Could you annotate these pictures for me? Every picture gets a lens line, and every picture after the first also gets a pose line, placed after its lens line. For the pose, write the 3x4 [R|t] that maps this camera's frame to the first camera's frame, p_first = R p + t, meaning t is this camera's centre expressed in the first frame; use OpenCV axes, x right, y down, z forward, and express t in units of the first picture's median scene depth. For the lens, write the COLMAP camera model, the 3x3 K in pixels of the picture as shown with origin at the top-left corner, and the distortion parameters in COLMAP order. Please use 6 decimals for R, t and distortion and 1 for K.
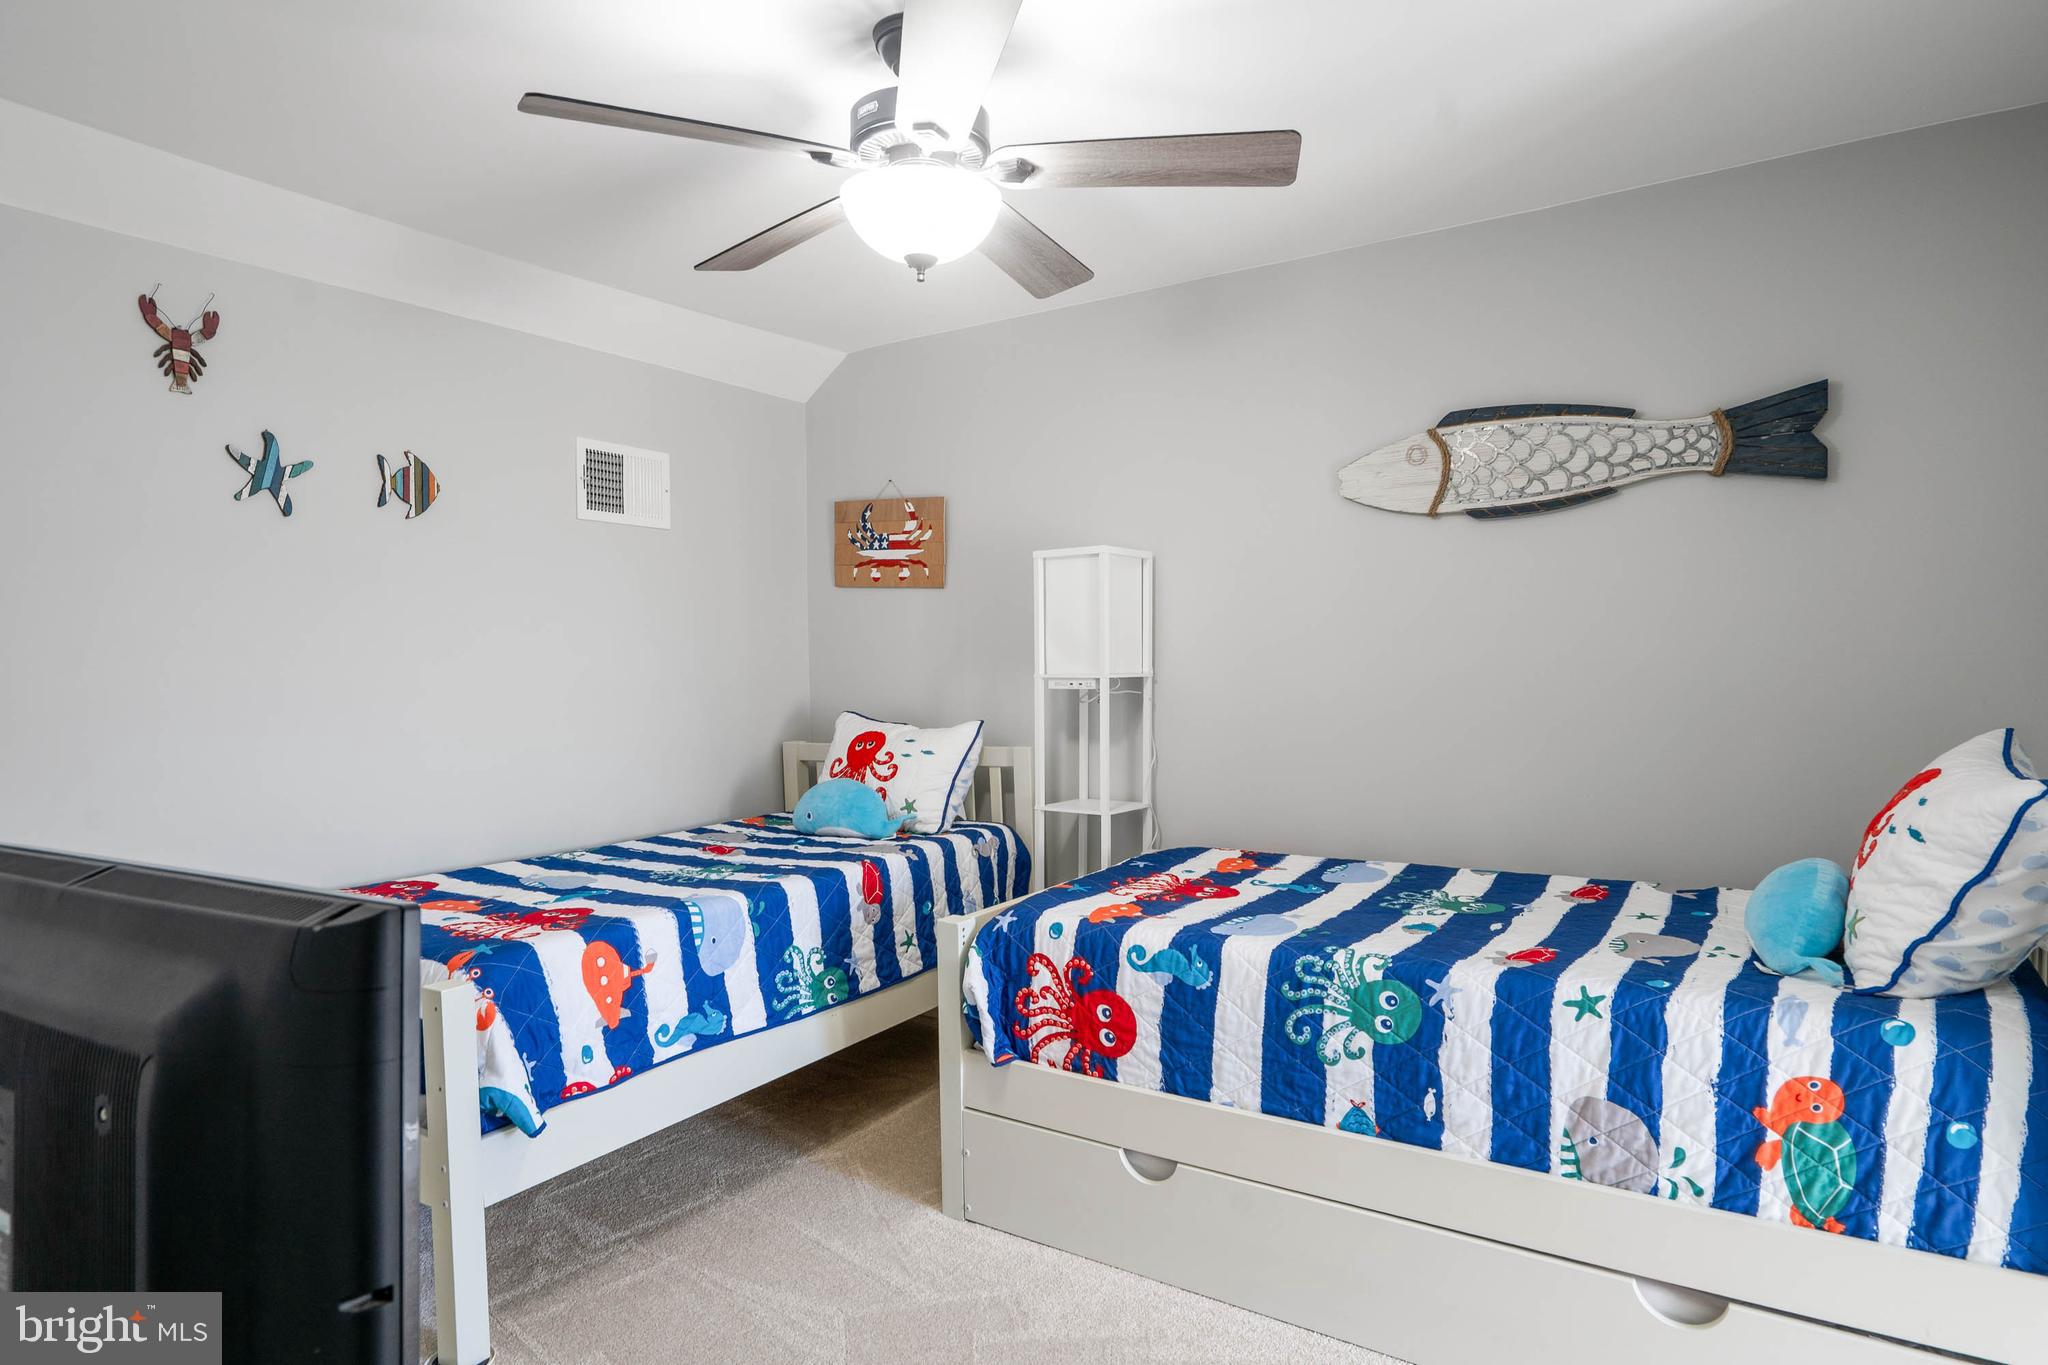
lens RADIAL K [[1174.0, 0, 1034.5], [0, 1174.0, 686.1], [0, 0, 1]] dist [-0.000270, -0.000784]
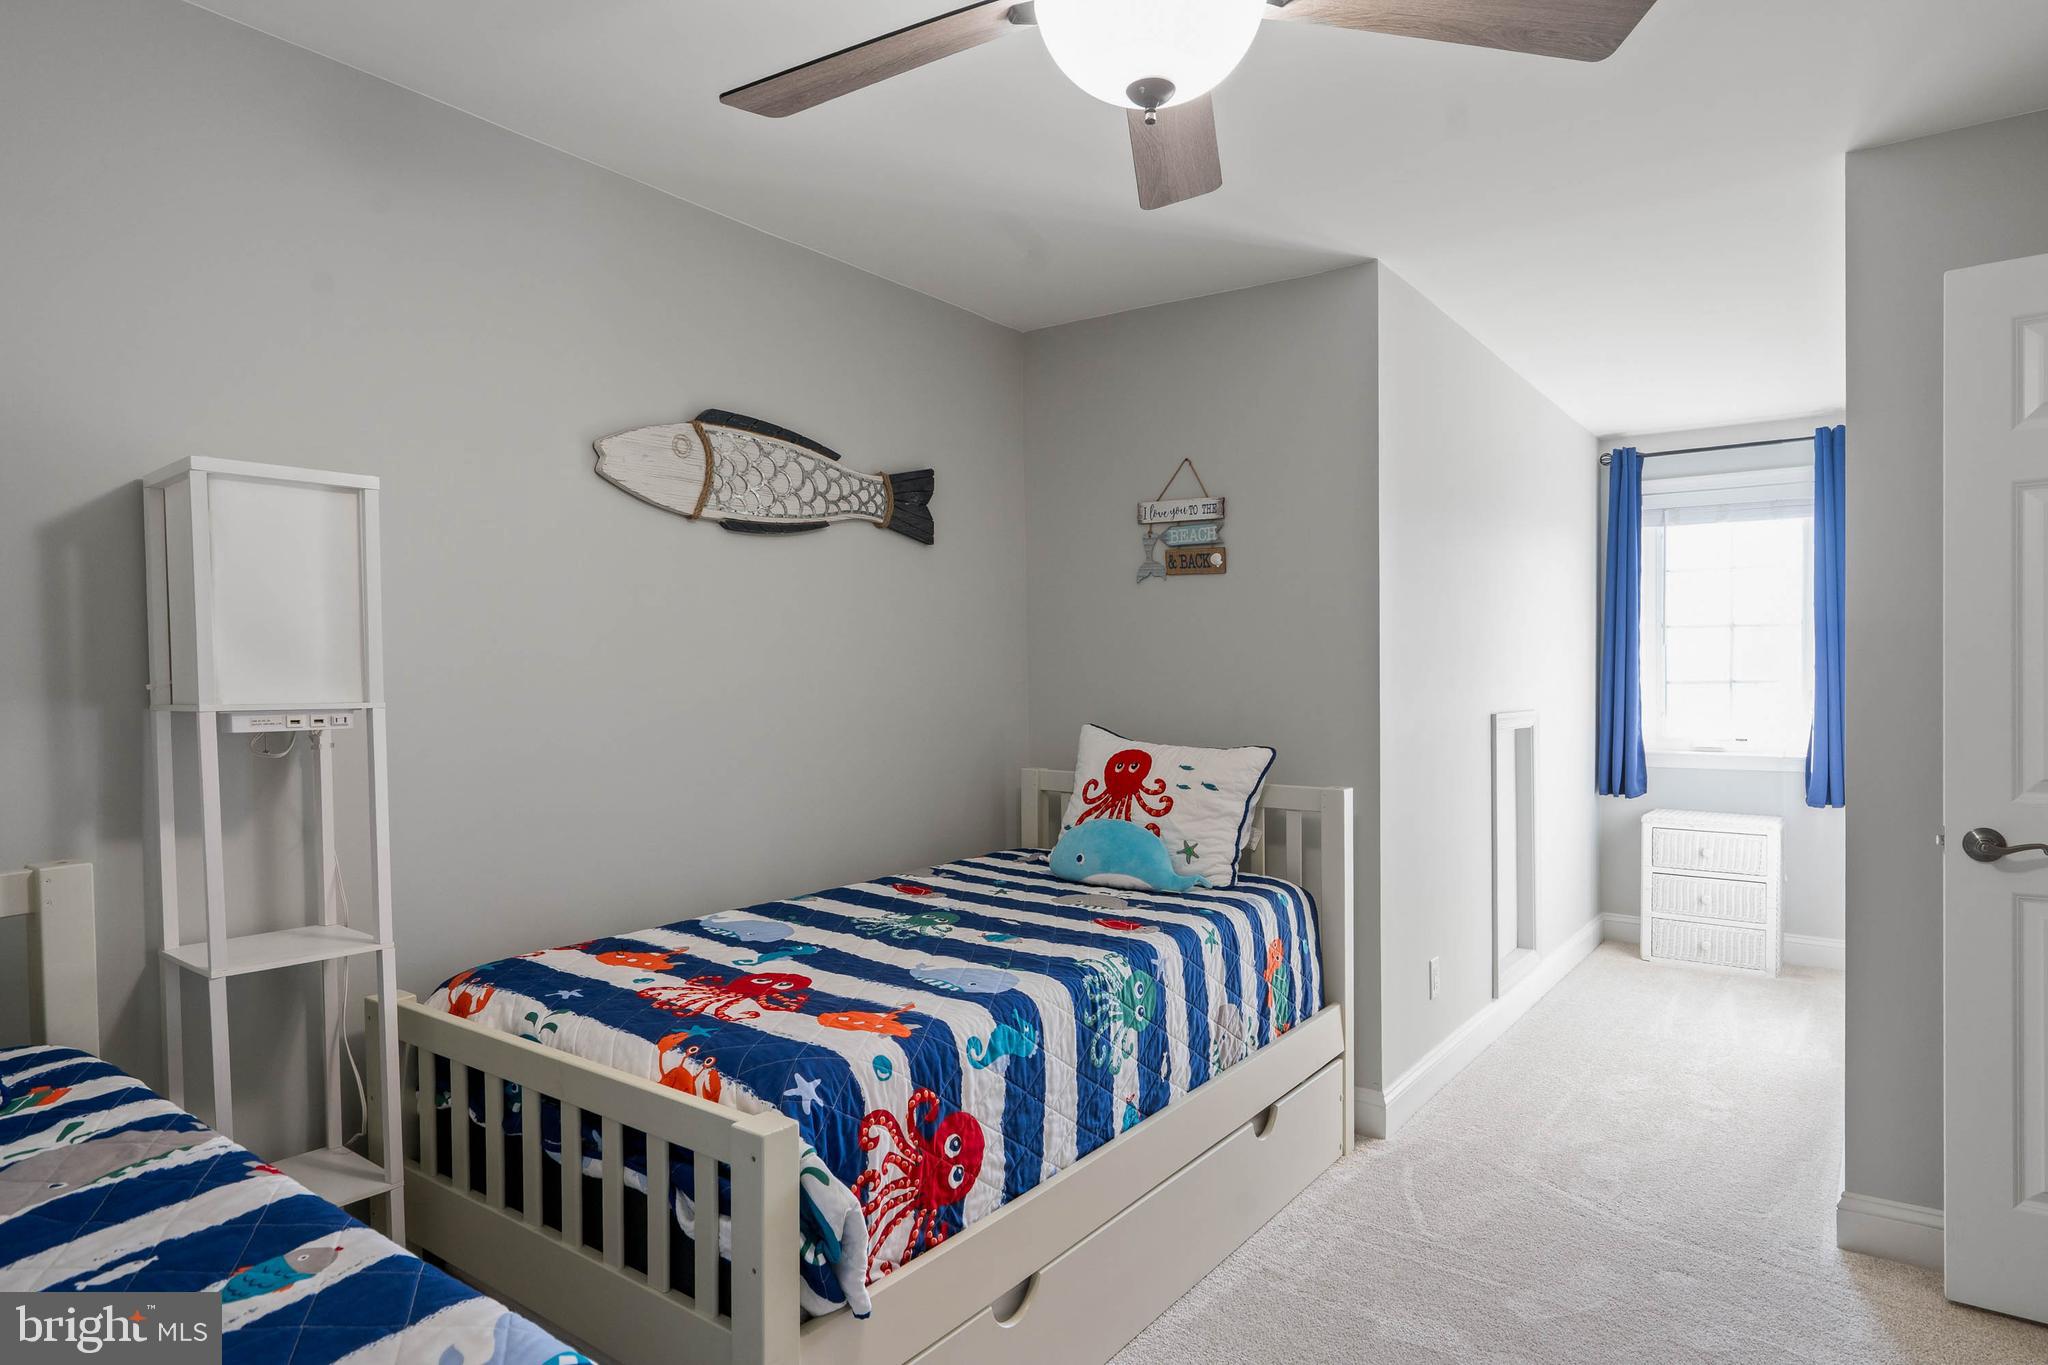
lens RADIAL K [[1174.0, 0, 1033.7], [0, 1174.0, 678.0], [0, 0, 1]] dist [-0.000270, -0.000784]
pose [[0.046485, 0.012564, 0.998840, -0.678724], [0.028716, 0.999491, -0.013908, -0.005976], [-0.998506, 0.029329, 0.046101, 0.897153]]
